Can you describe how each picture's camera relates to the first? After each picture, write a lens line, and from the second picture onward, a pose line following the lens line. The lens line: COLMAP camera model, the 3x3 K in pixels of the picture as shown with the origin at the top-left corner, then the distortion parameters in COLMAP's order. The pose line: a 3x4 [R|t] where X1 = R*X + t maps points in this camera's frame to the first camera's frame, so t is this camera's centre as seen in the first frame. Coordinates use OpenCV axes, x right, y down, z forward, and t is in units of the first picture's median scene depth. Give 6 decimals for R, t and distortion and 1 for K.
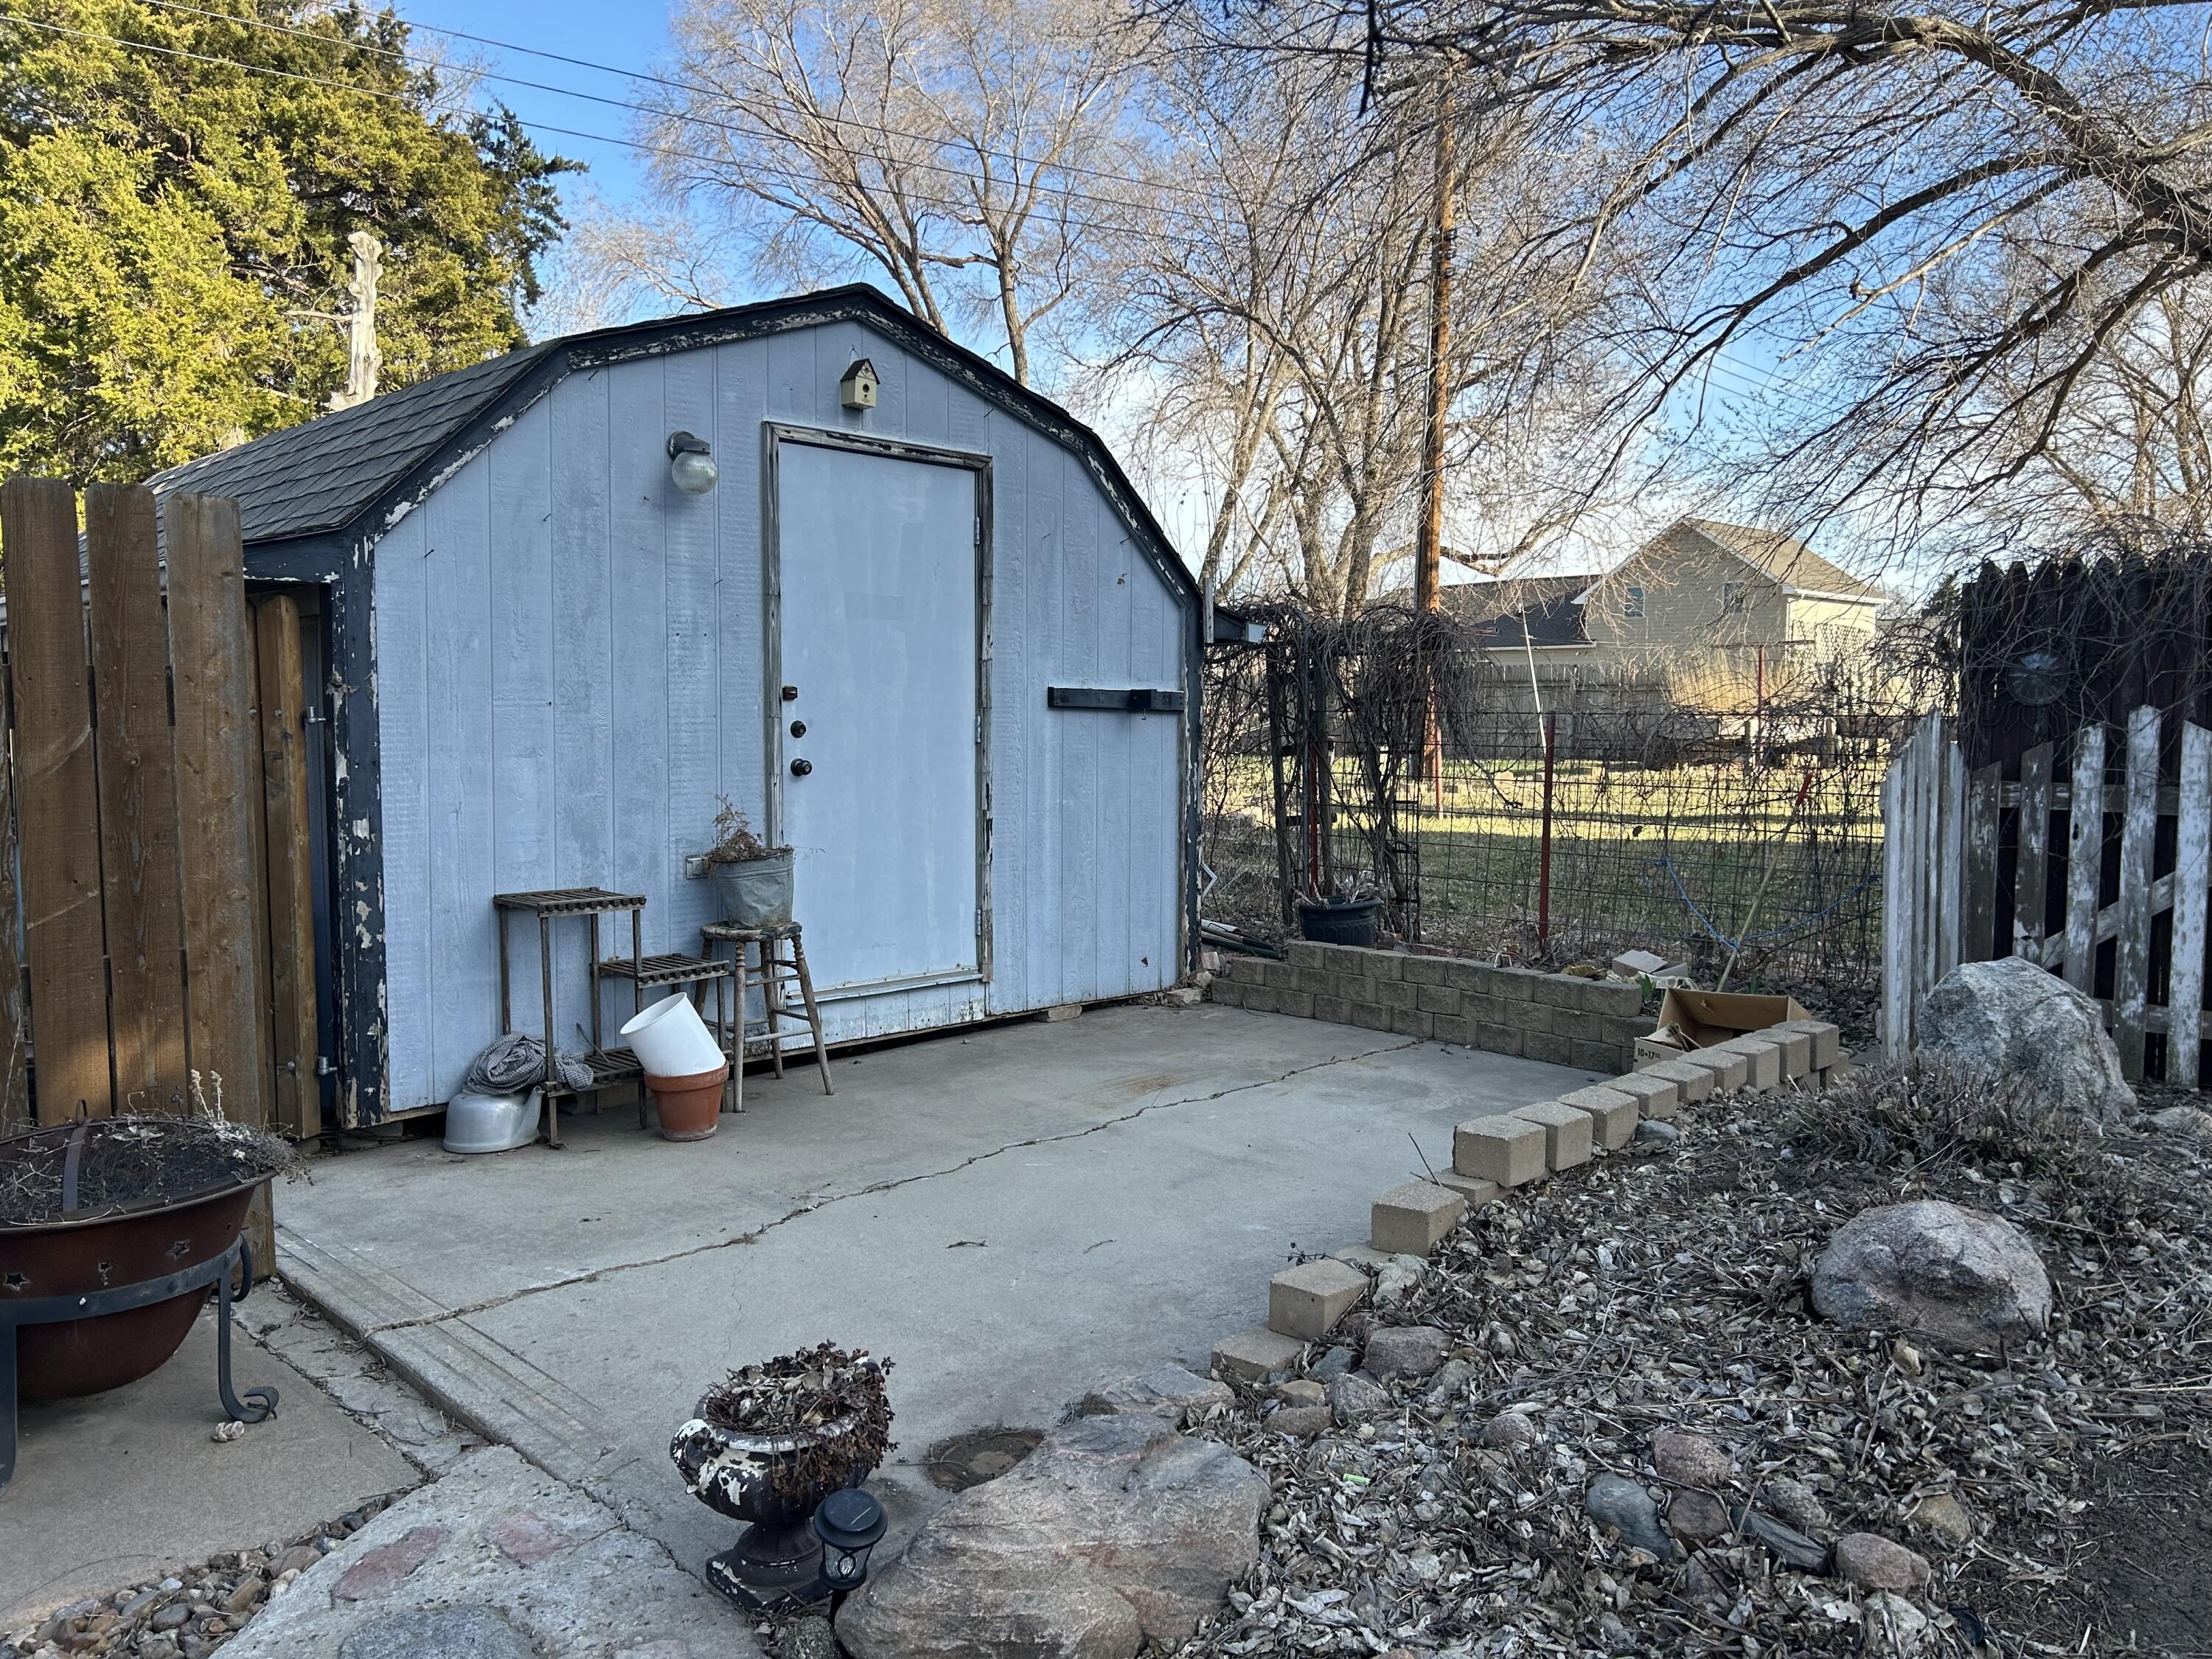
lens RADIAL K [[1896.1, 0, 1353.0], [0, 1896.1, 821.9], [0, 0, 1]] dist [0.003296, -0.040693]
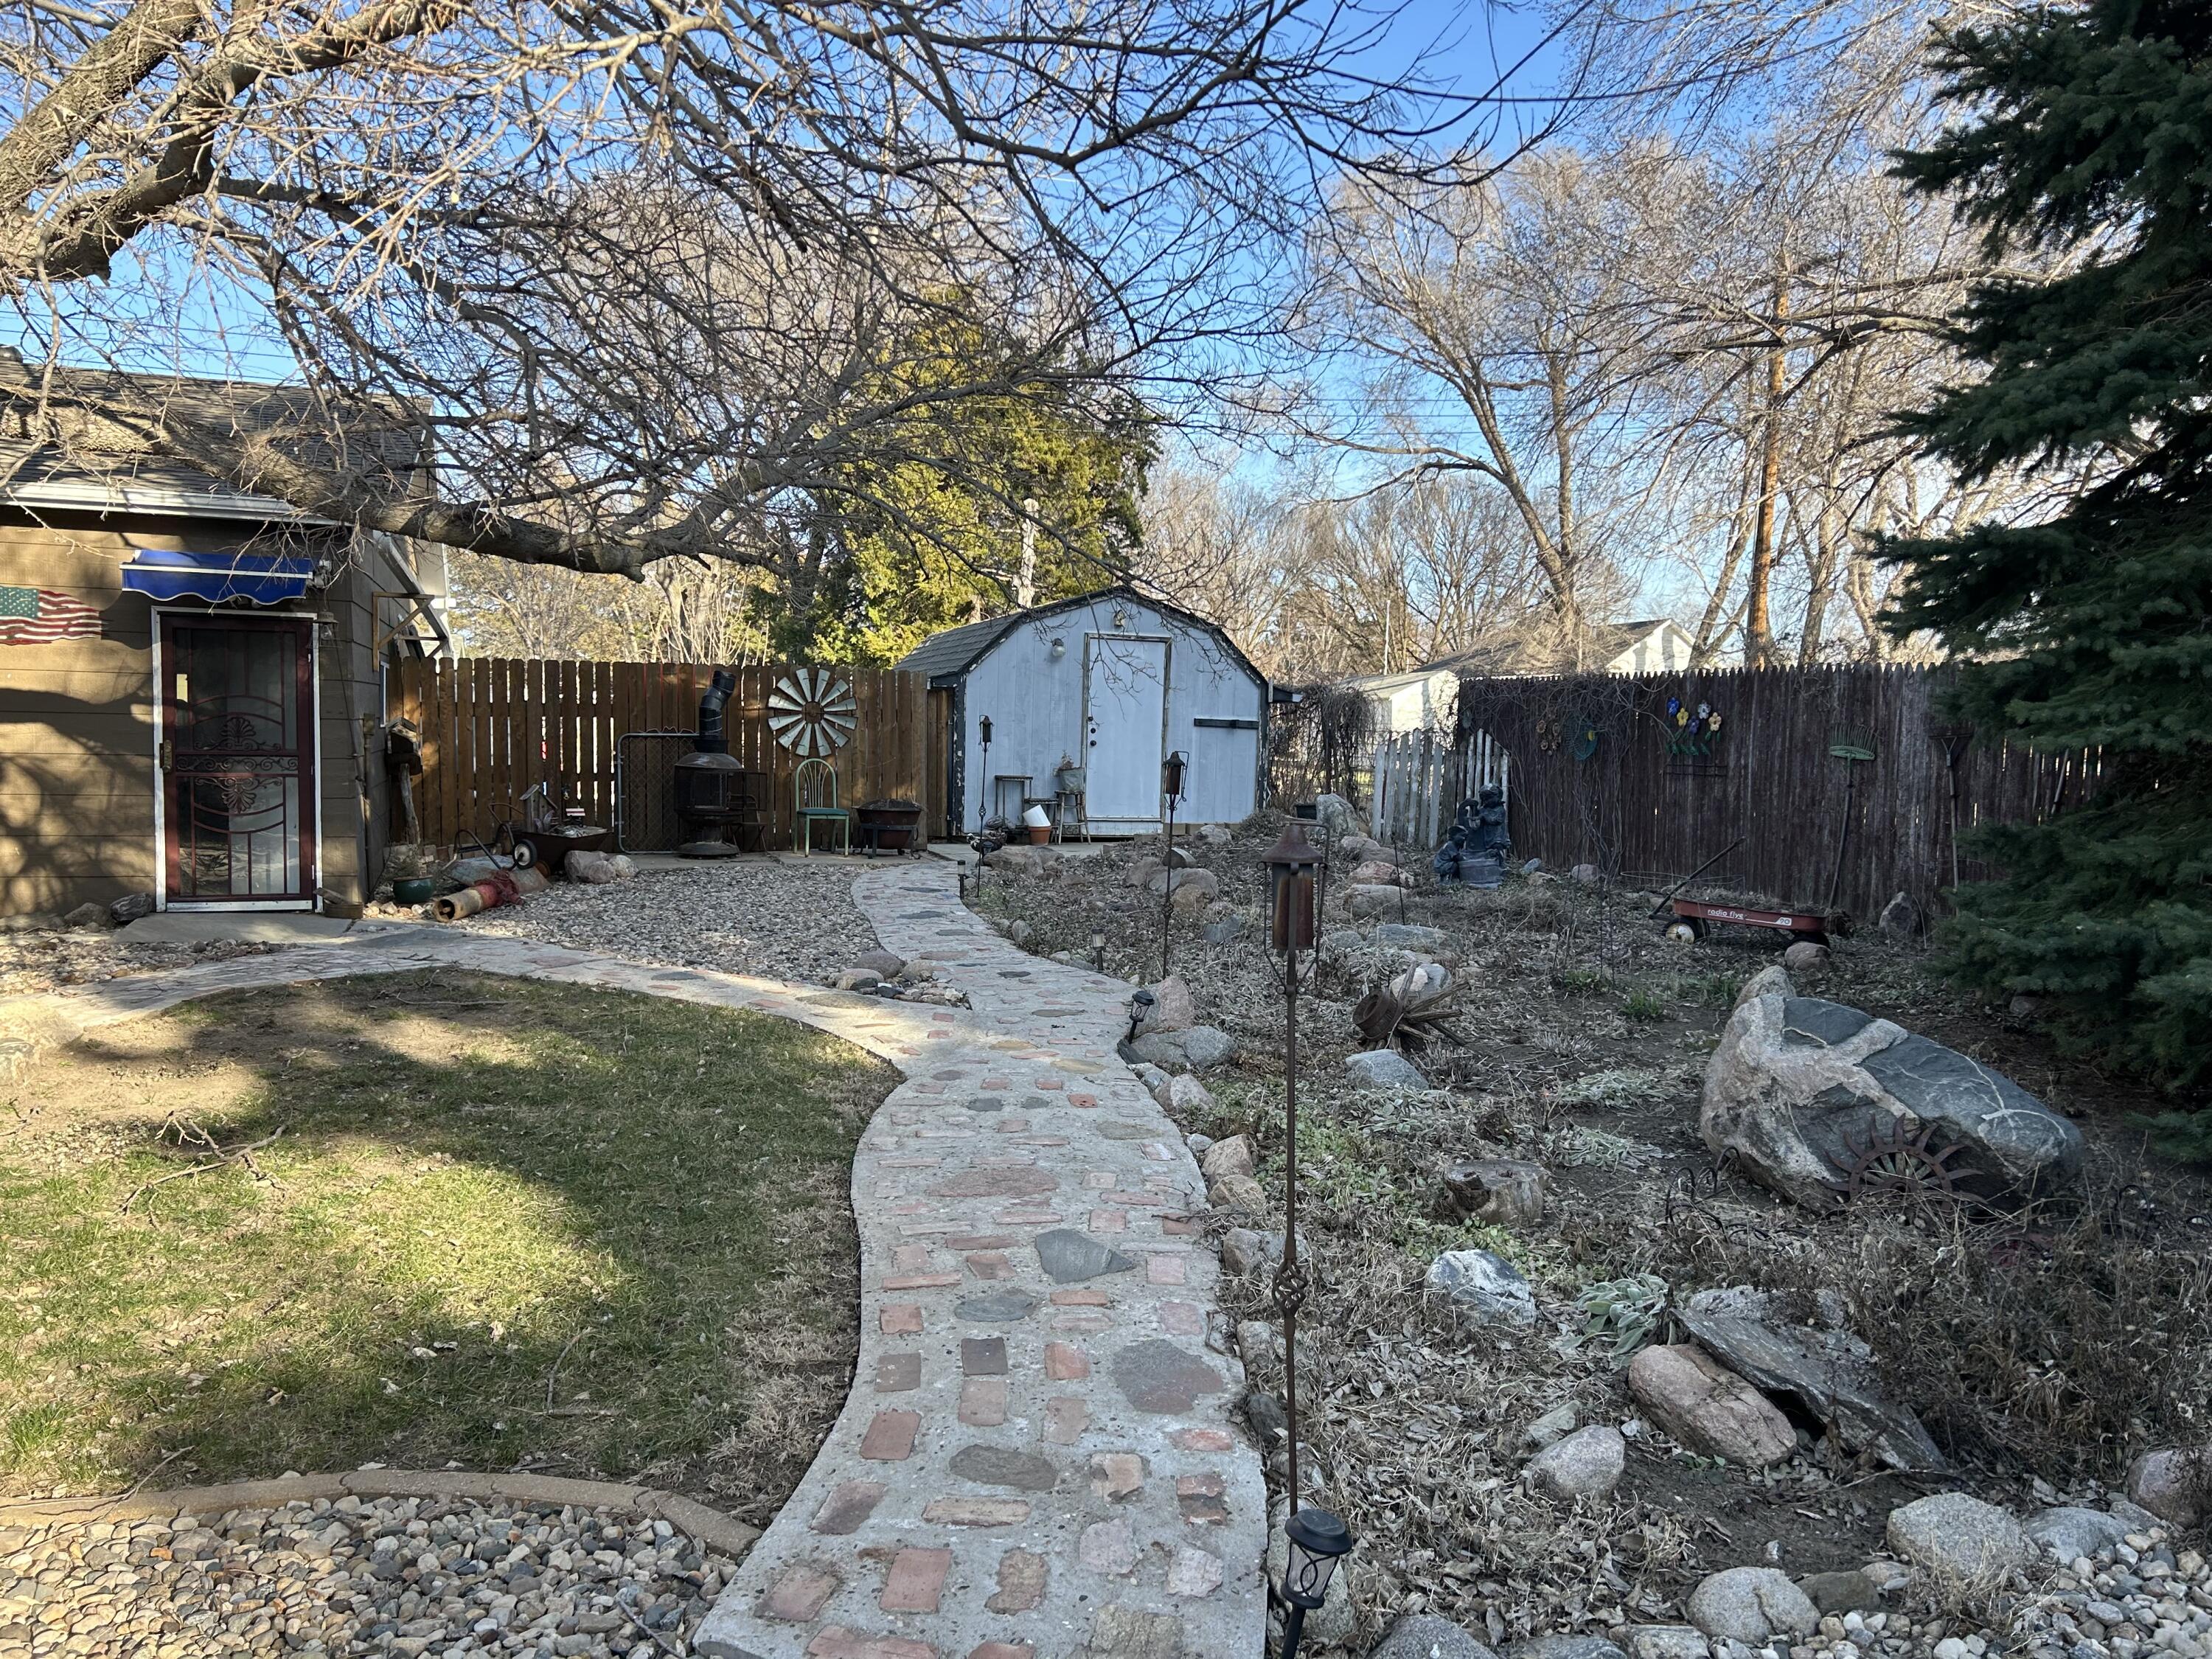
lens RADIAL K [[1699.0, 0, 1111.8], [0, 1699.0, 795.1], [0, 0, 1]] dist [0.112583, -0.144841]
pose [[0.885370, 0.034303, -0.463619, 0.920876], [-0.047666, 0.998716, -0.017132, 0.092278], [0.462437, 0.037267, 0.885869, -1.293797]]
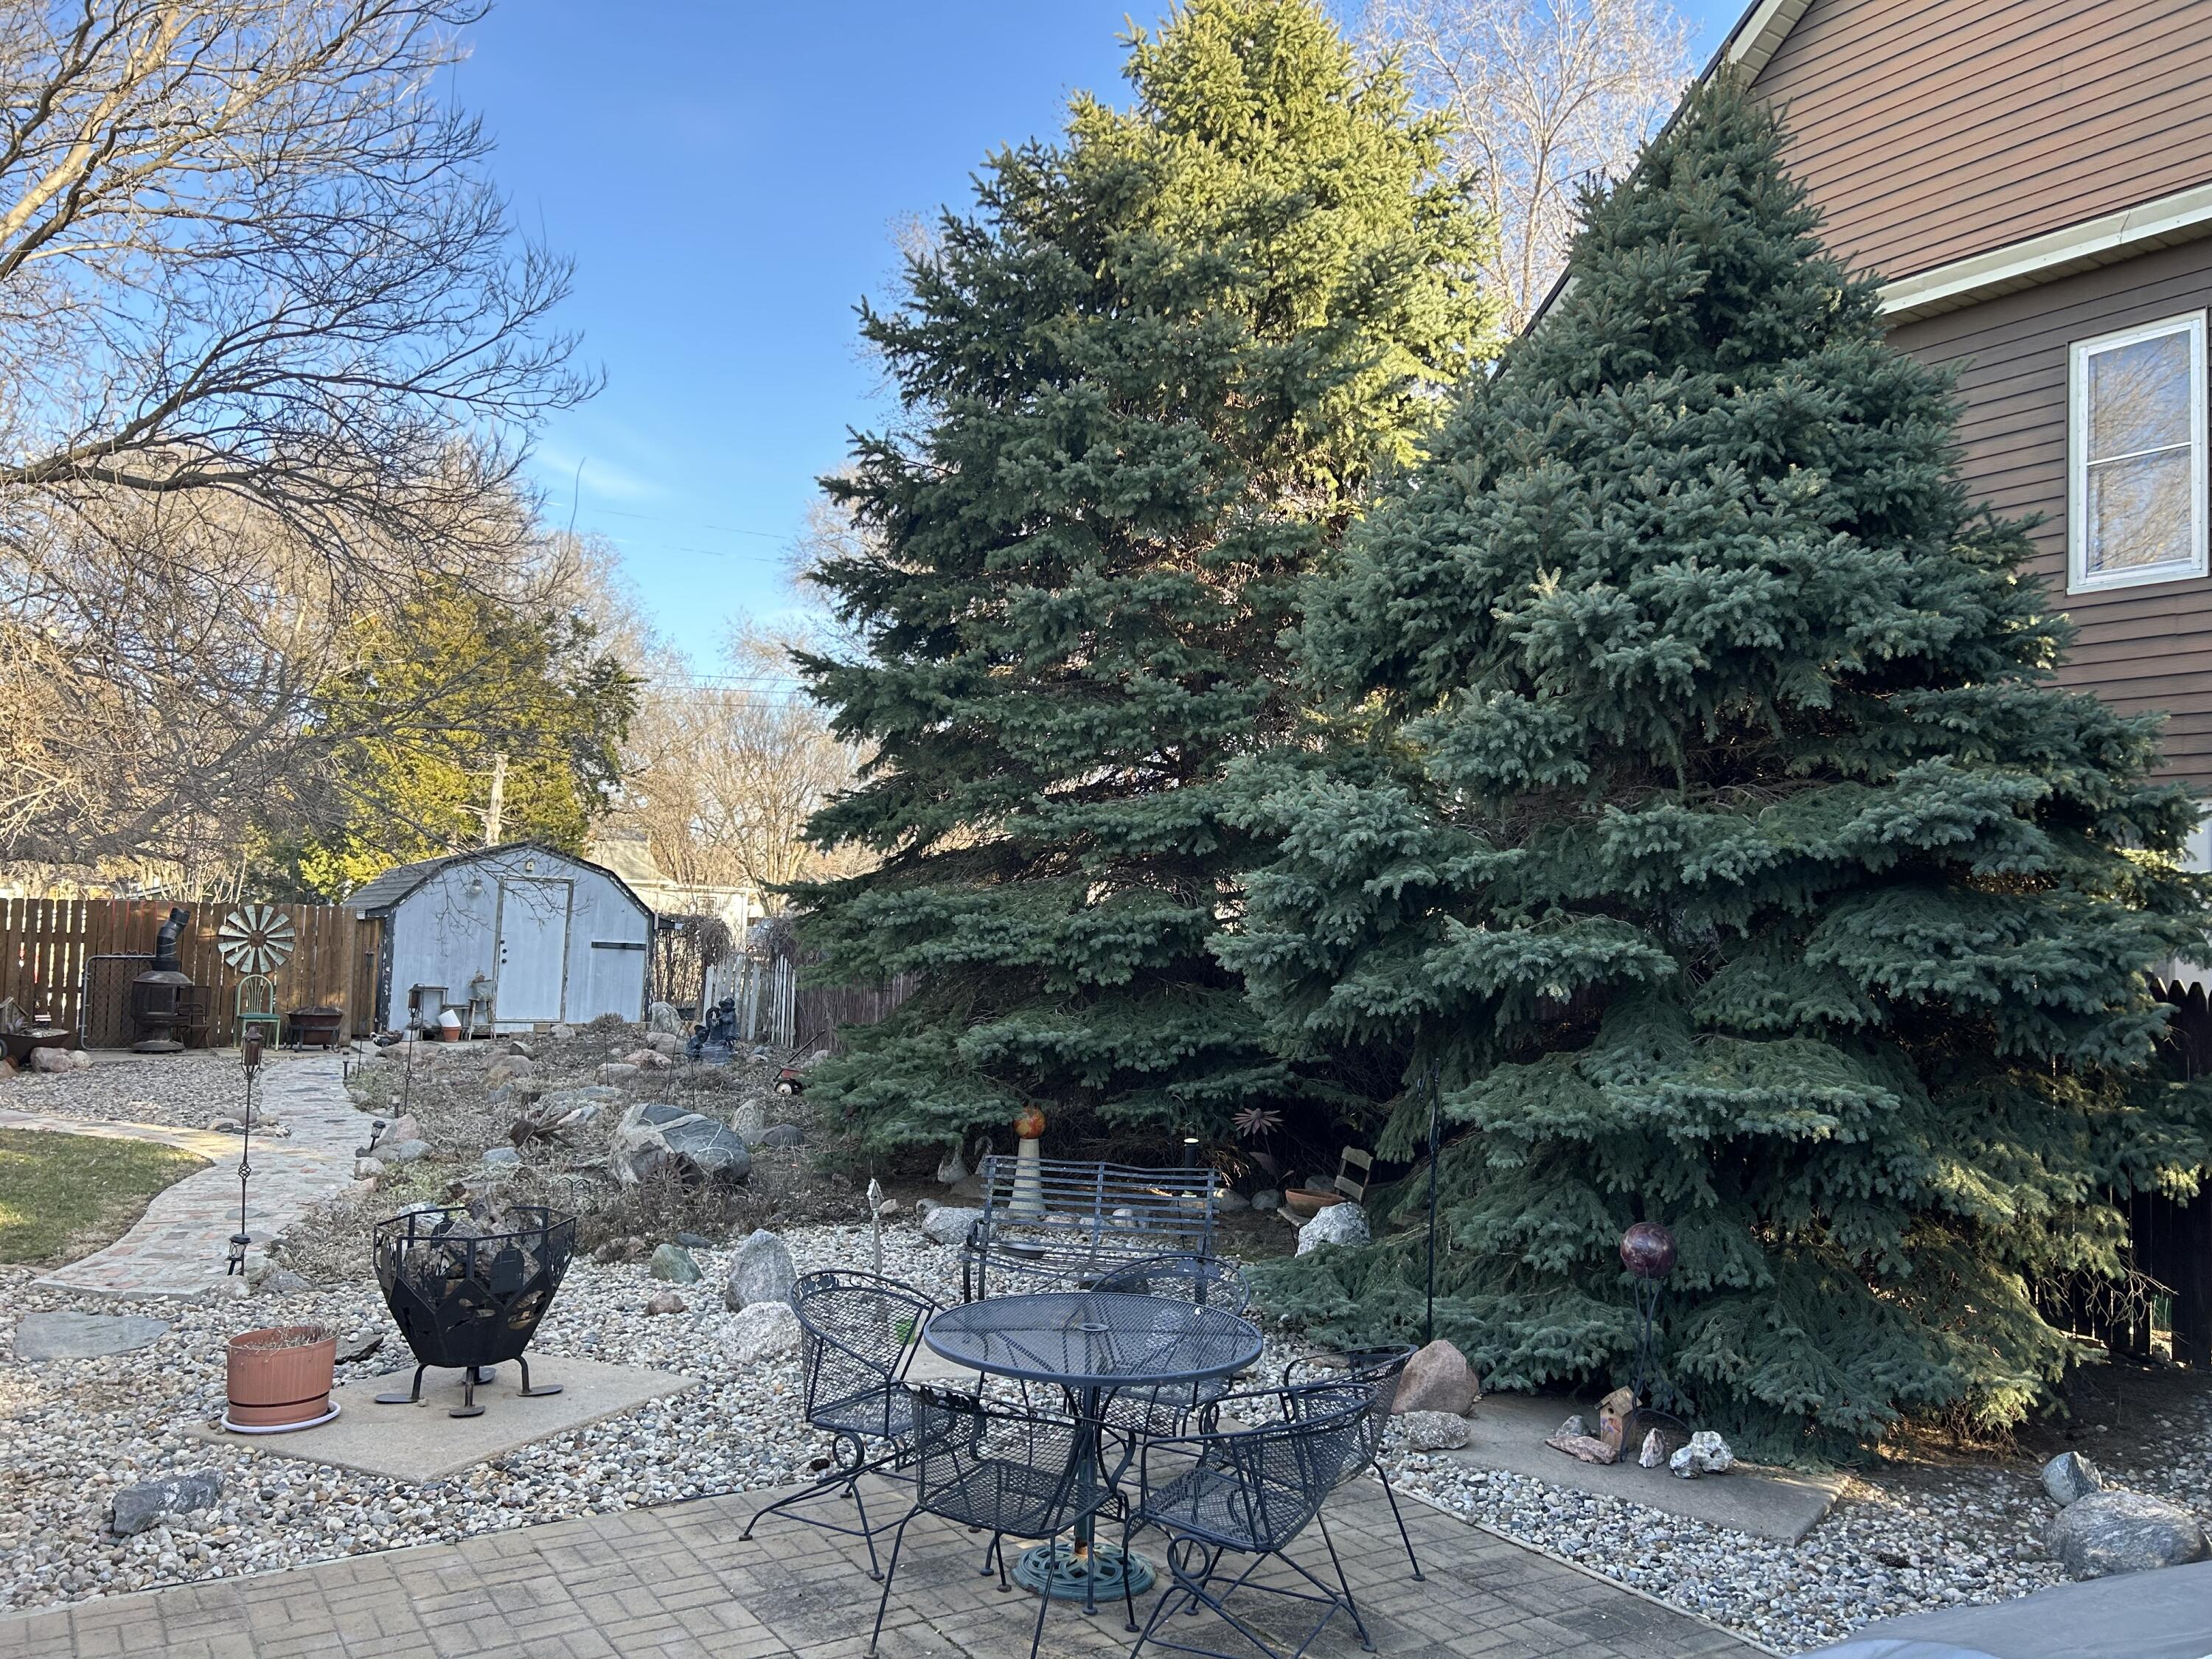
lens RADIAL K [[1638.1, 0, 1112.9], [0, 1638.1, 784.1], [0, 0, 1]] dist [0.001967, -0.000277]
pose [[0.974825, 0.005237, -0.222908, 1.545692], [-0.040741, 0.987078, -0.154978, 0.077634], [0.219216, 0.160158, 0.962442, -1.878579]]
